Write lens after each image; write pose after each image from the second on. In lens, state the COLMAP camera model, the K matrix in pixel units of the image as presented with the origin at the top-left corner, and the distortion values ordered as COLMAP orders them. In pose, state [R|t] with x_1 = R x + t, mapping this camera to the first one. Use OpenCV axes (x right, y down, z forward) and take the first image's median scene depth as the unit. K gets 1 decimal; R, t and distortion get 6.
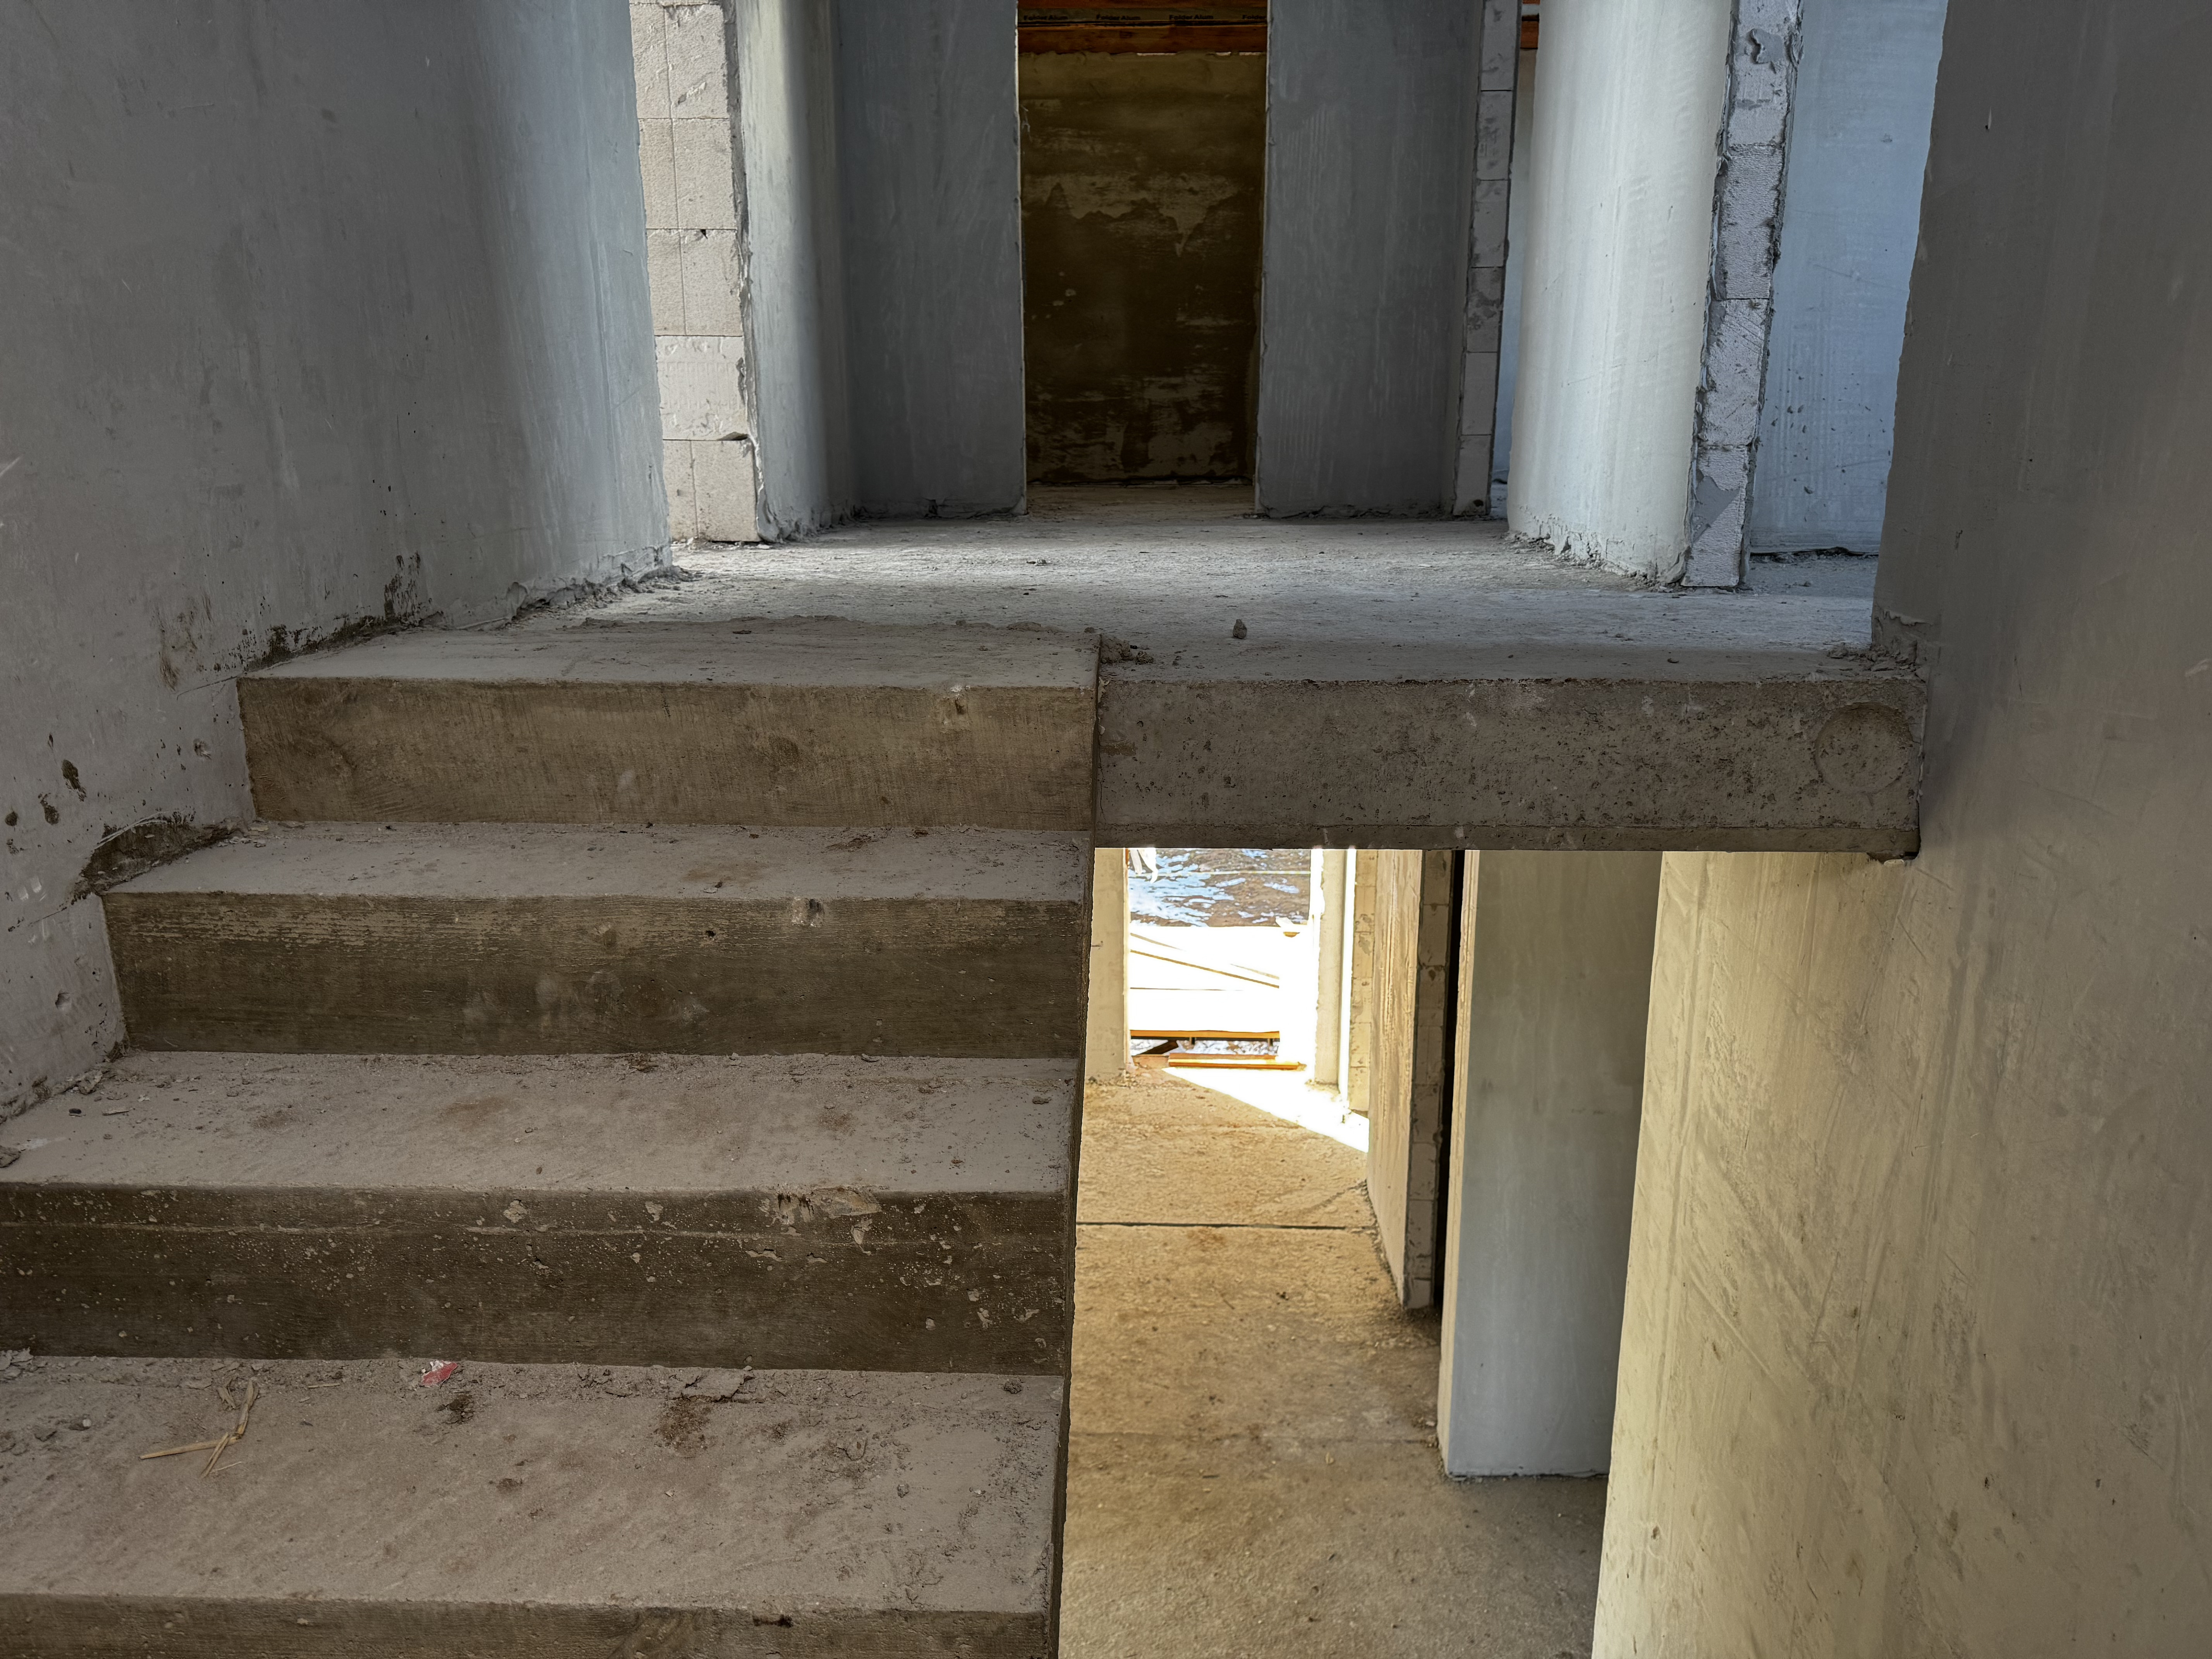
lens RADIAL K [[1577.5, 0, 1106.0], [0, 1577.5, 829.5], [0, 0, 1]] dist [0.211287, -0.397420]
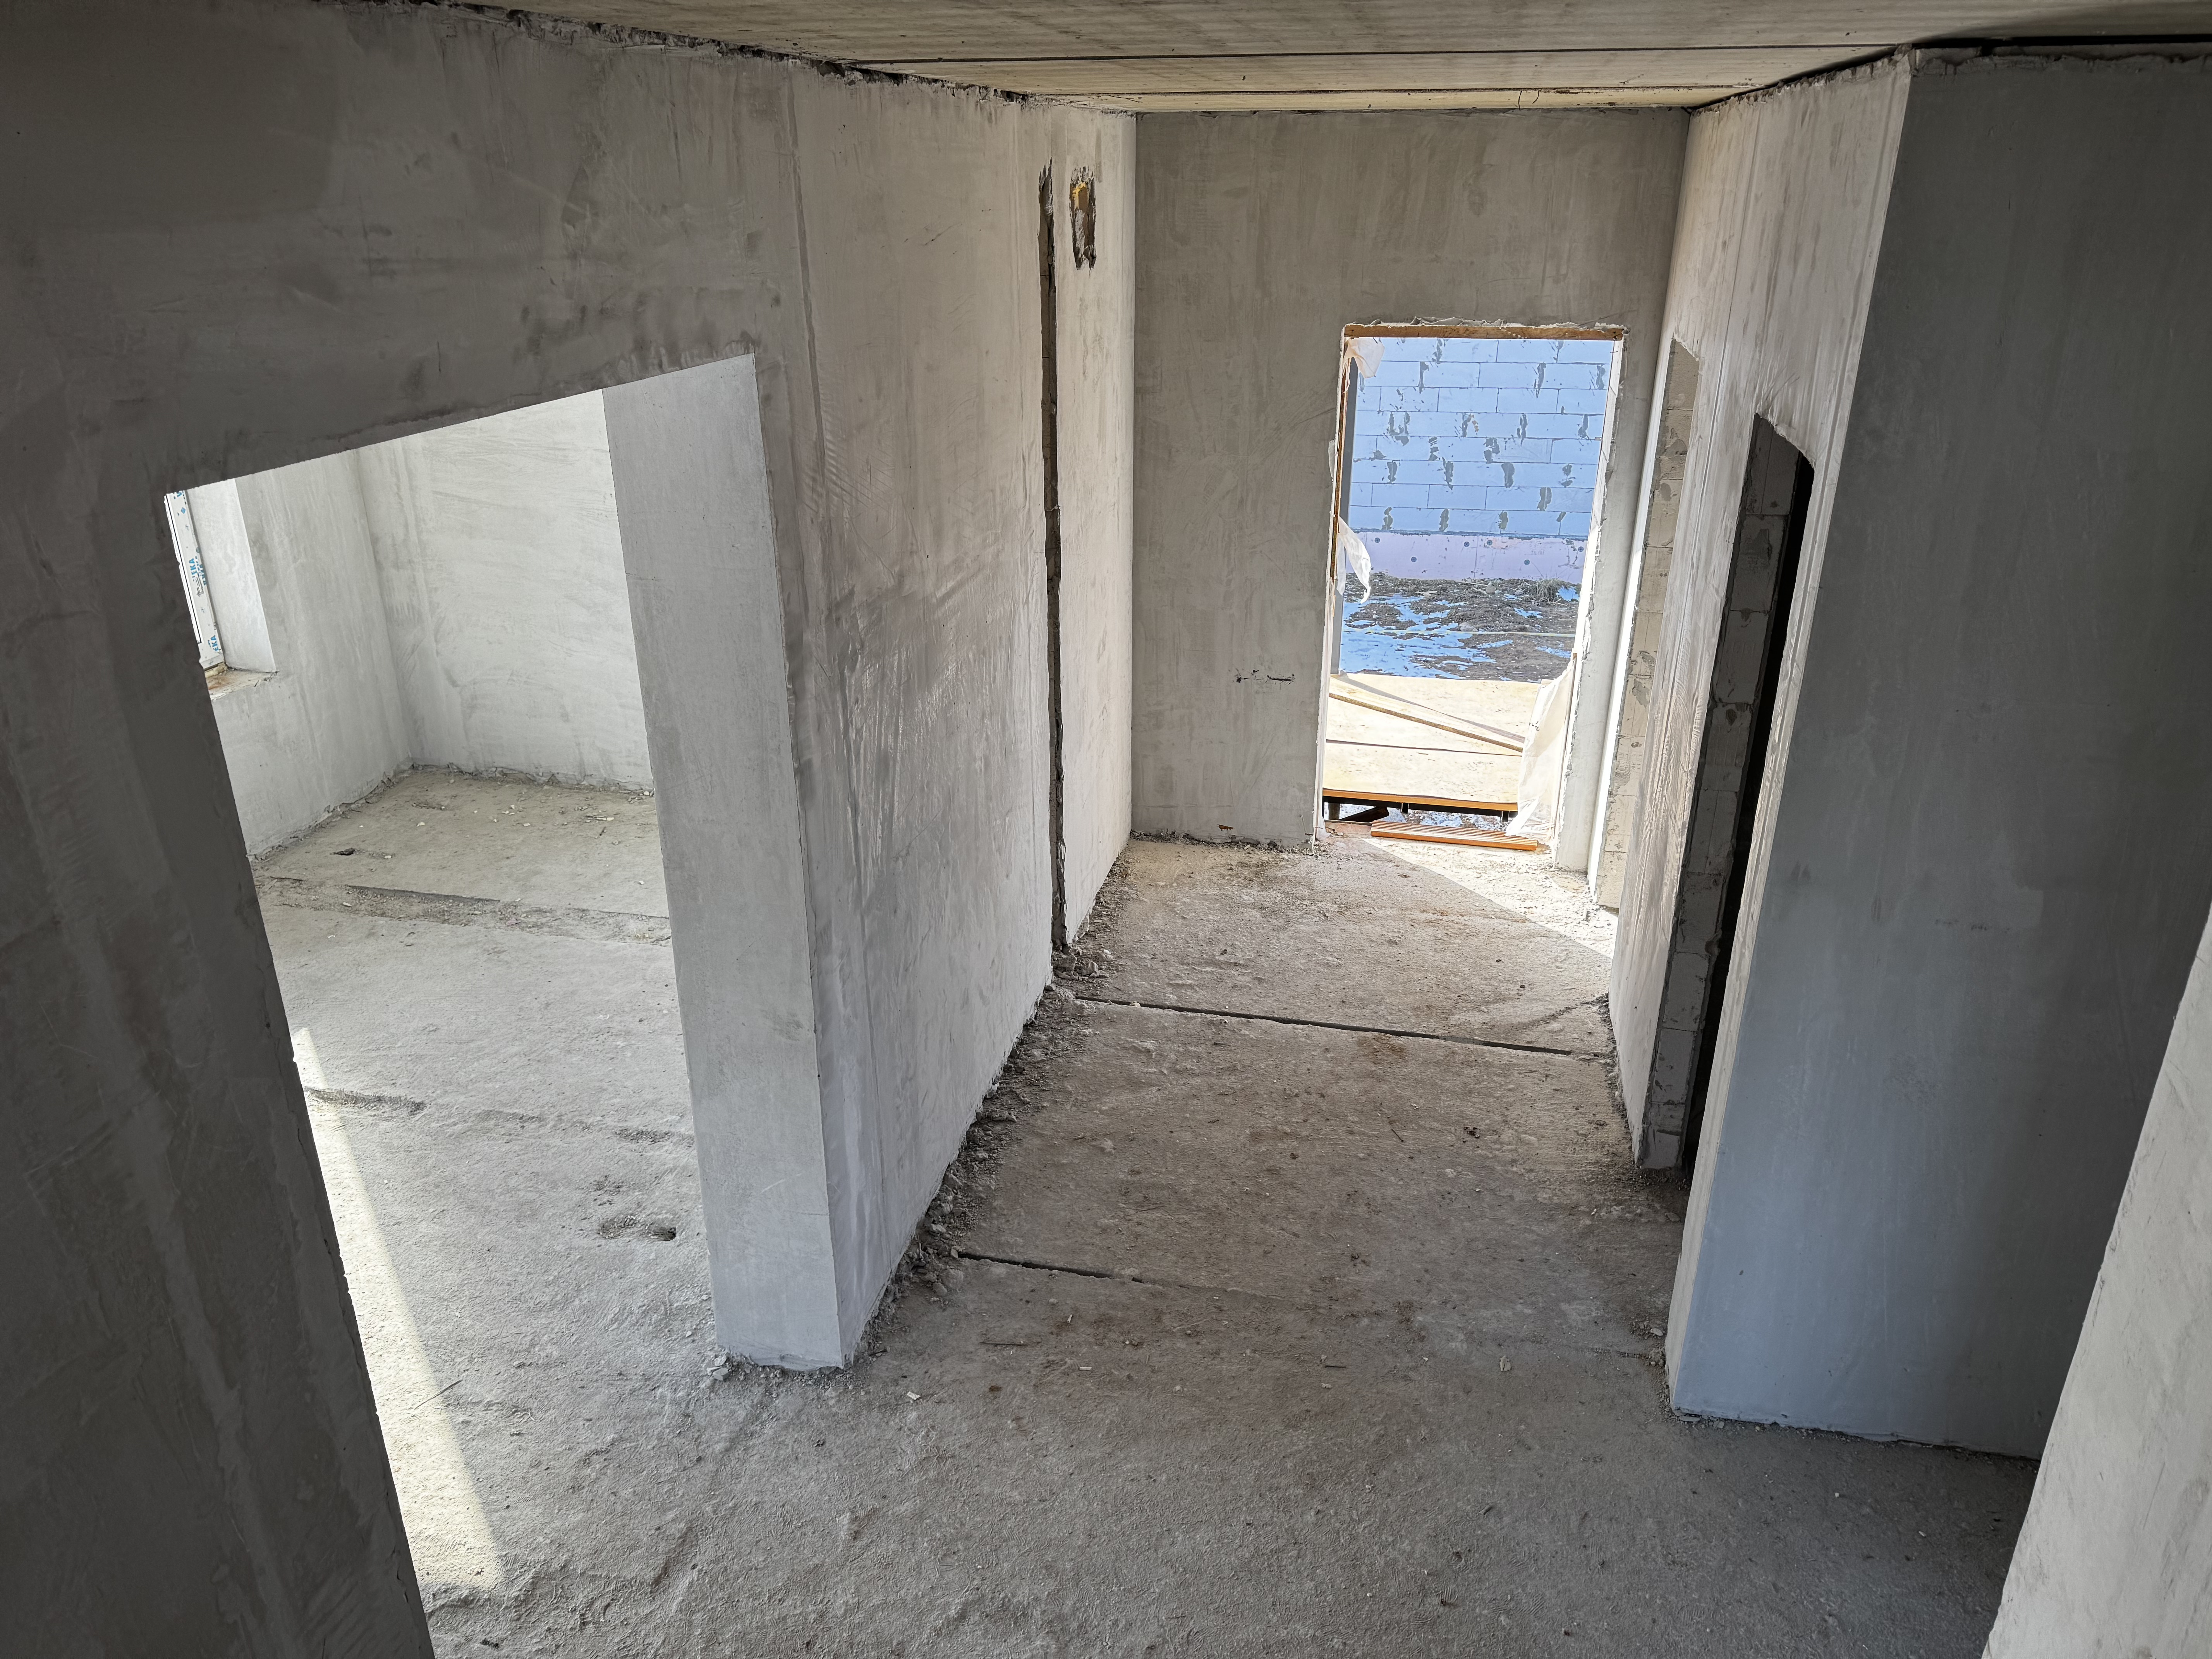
lens RADIAL K [[1577.5, 0, 1106.0], [0, 1577.5, 829.5], [0, 0, 1]] dist [0.211287, -0.397420]
pose [[0.983545, 0.074432, -0.164620, 0.056269], [-0.050846, 0.988400, 0.143112, 0.051598], [0.173362, -0.132387, 0.975920, 0.259790]]
